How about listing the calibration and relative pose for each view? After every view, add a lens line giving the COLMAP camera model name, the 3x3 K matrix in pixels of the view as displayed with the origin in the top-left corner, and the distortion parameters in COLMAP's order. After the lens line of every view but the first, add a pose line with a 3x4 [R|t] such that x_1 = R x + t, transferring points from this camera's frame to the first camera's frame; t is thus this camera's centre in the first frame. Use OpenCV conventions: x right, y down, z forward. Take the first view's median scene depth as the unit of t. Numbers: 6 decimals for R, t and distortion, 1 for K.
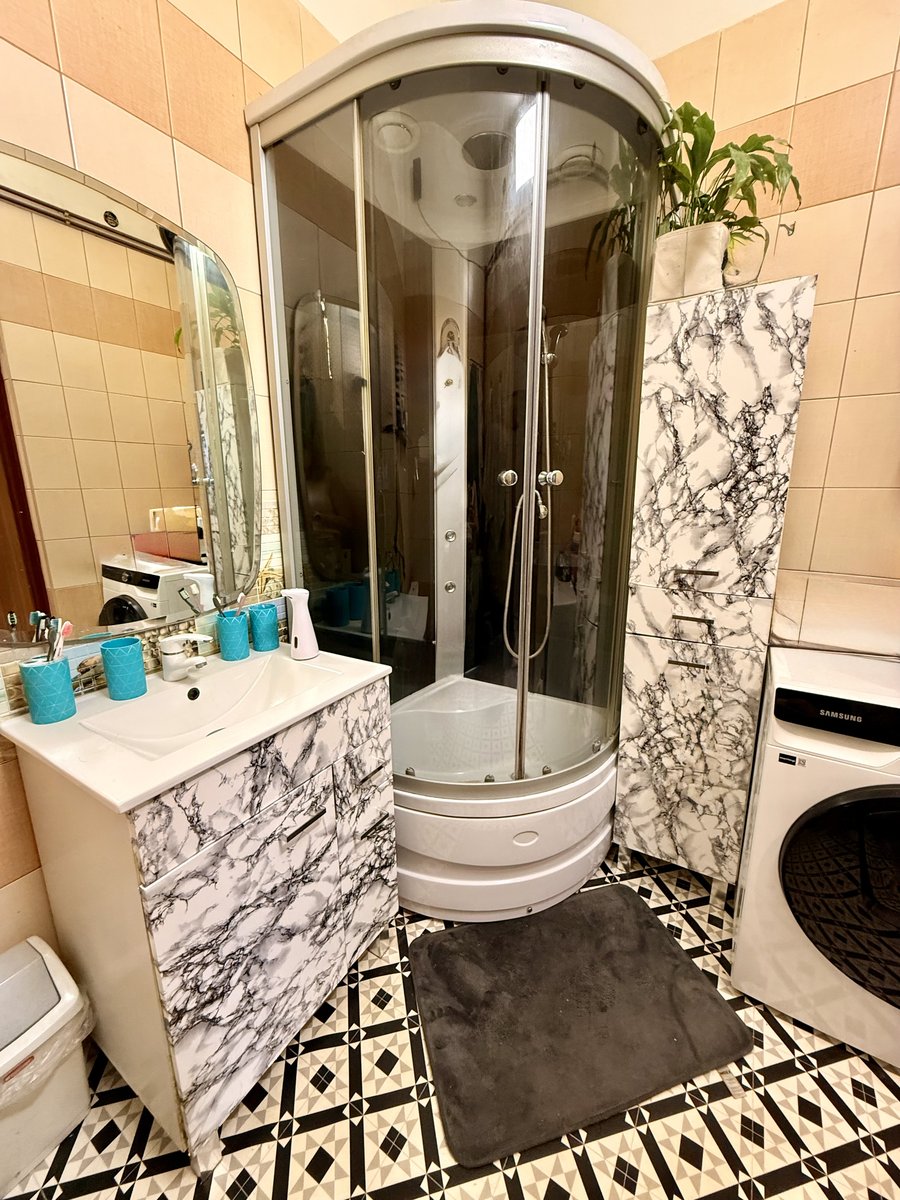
lens RADIAL K [[474.9, 0, 449.9], [0, 474.9, 592.8], [0, 0, 1]] dist [-0.002951, 0.000591]
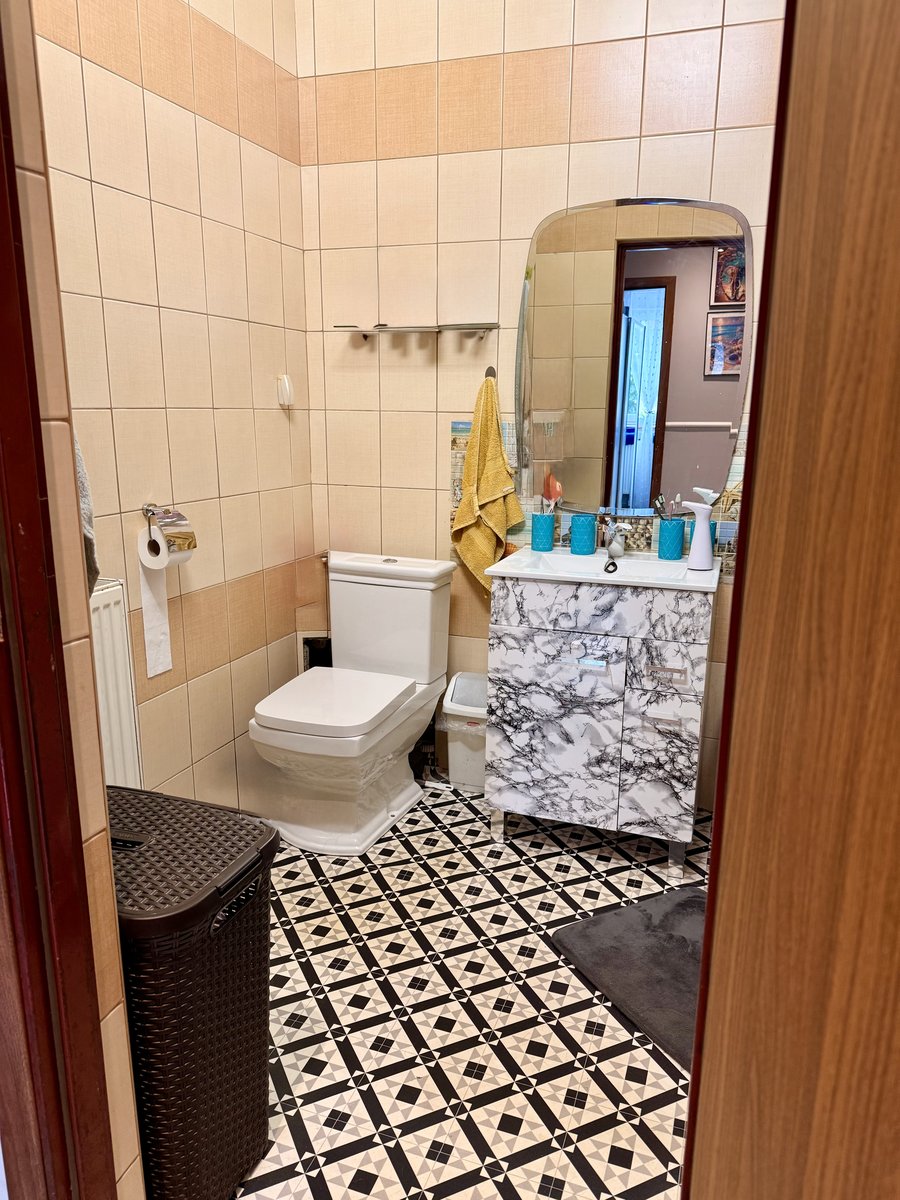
lens RADIAL K [[843.4, 0, 450.6], [0, 843.4, 605.3], [0, 0, 1]] dist [0.034918, -0.040587]
pose [[0.211044, 0.227931, -0.950531, 1.700501], [-0.222824, 0.958048, 0.180260, -0.007286], [0.951741, 0.173758, 0.252978, 0.001564]]
